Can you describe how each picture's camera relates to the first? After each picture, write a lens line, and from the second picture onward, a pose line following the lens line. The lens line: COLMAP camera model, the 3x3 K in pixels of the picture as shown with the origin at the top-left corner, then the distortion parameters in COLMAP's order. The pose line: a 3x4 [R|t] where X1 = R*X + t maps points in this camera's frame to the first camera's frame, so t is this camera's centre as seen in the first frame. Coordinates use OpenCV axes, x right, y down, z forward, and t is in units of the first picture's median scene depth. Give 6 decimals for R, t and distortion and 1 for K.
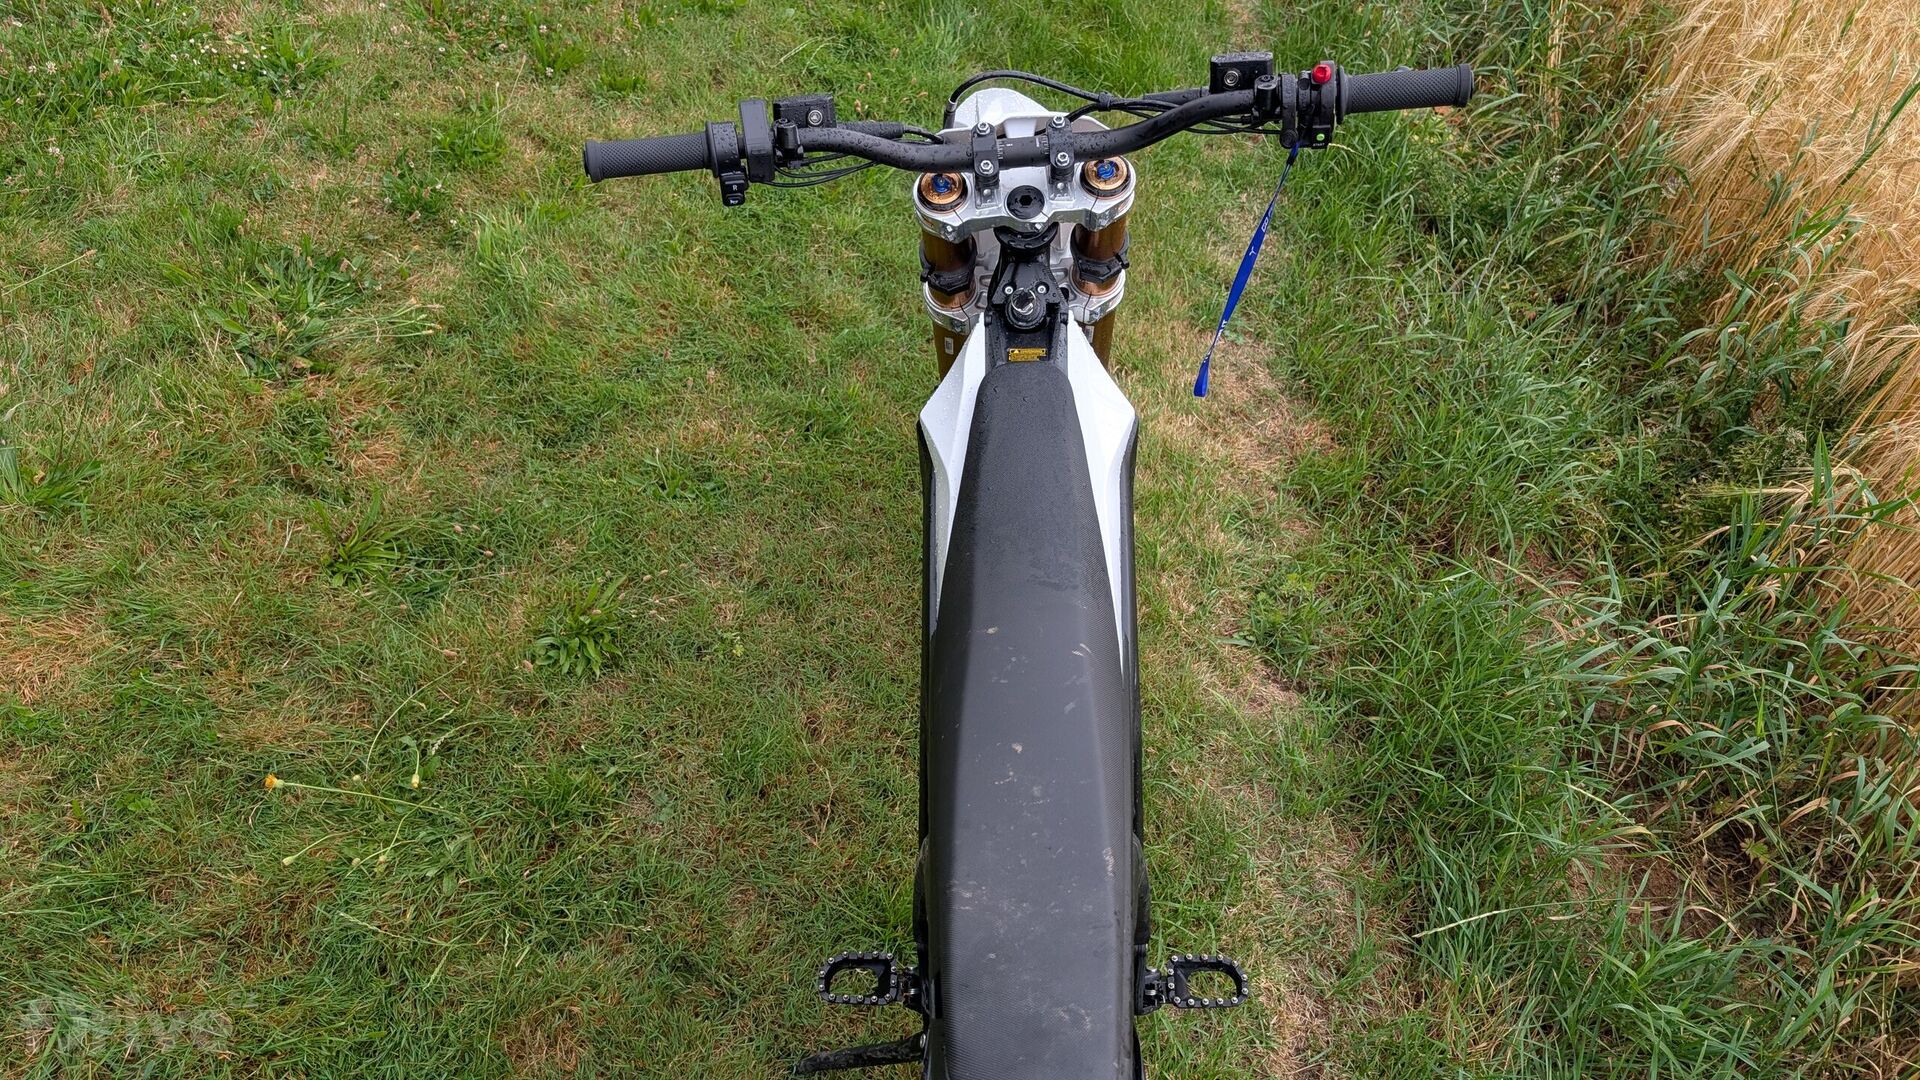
lens RADIAL K [[1381.2, 0, 968.2], [0, 1381.2, 585.9], [0, 0, 1]] dist [0.098547, -0.368093]
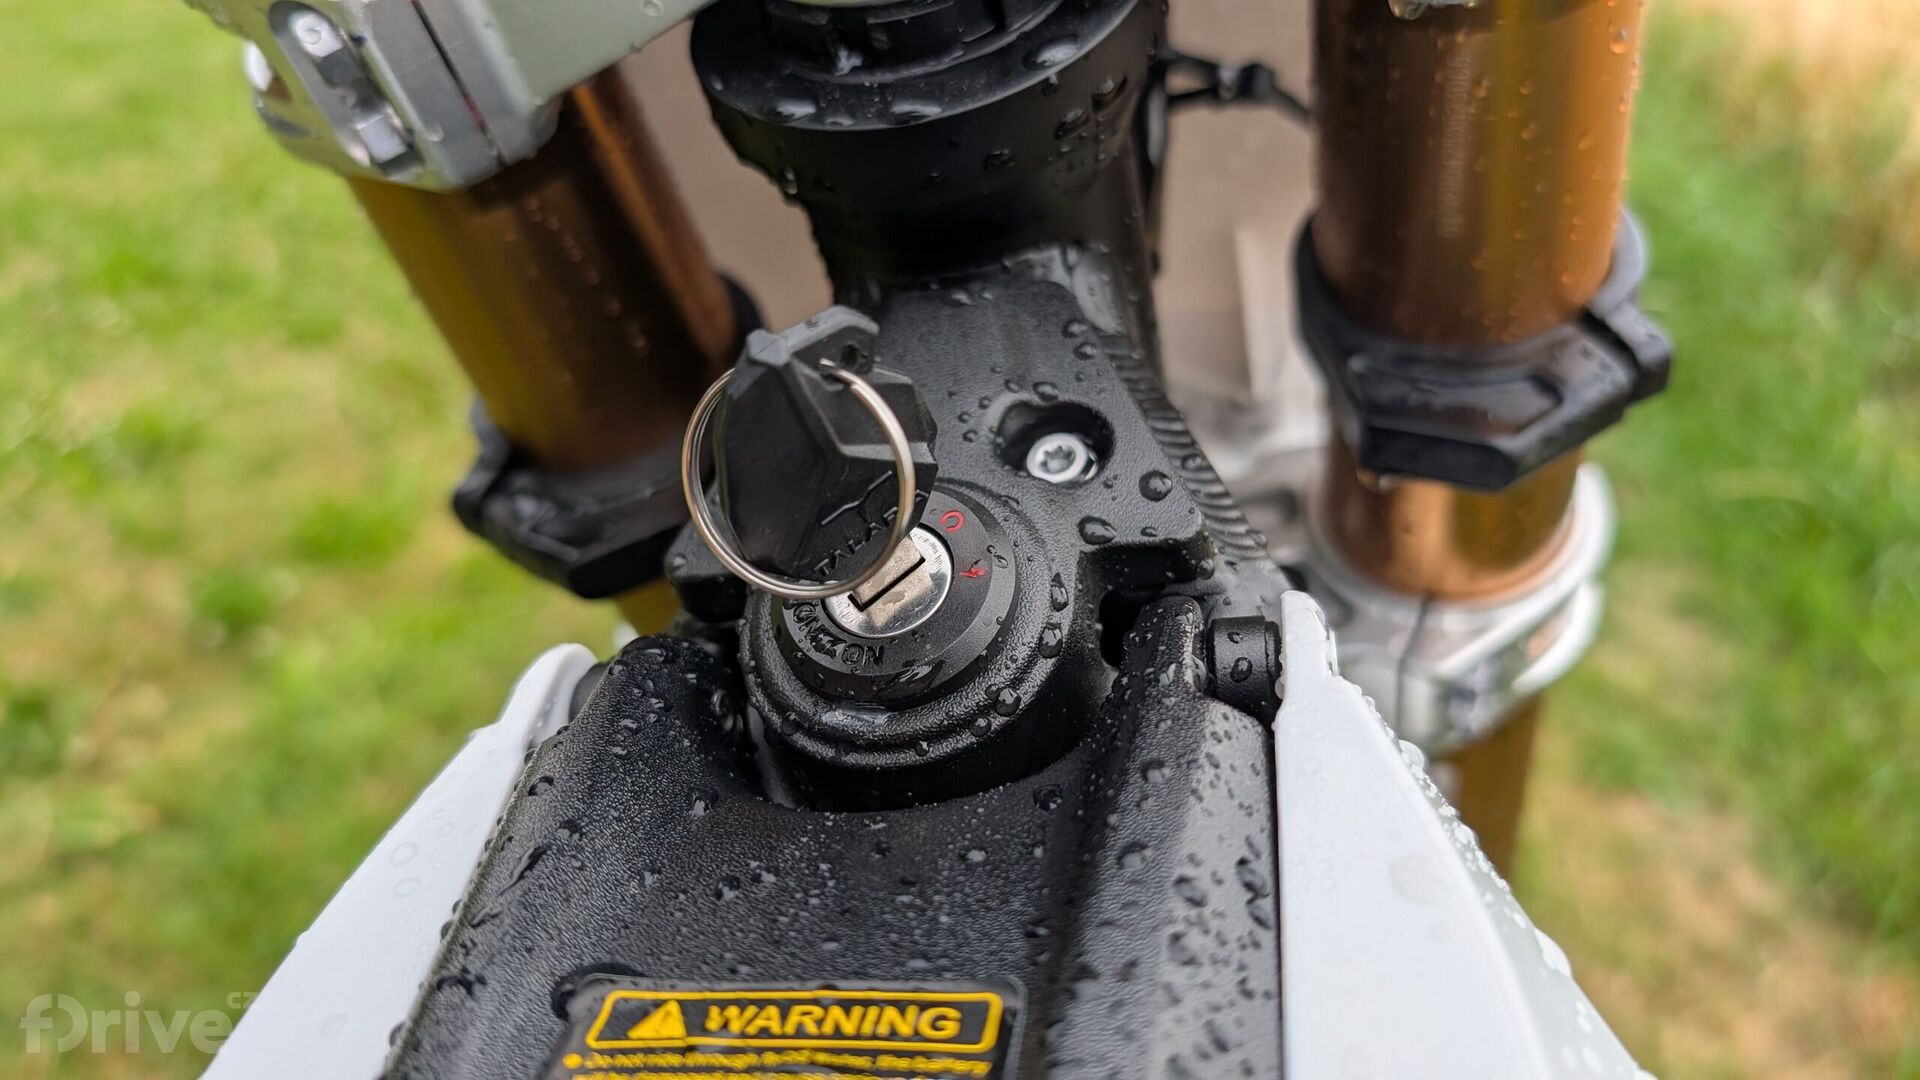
lens RADIAL K [[1364.7, 0, 960.8], [0, 1364.7, 586.0], [0, 0, 1]] dist [-0.004975, 0.000708]
pose [[0.979031, -0.056969, -0.195582, 0.038727], [-0.012437, 0.941592, -0.336525, -0.092518], [0.203330, 0.331901, 0.921140, 0.509260]]
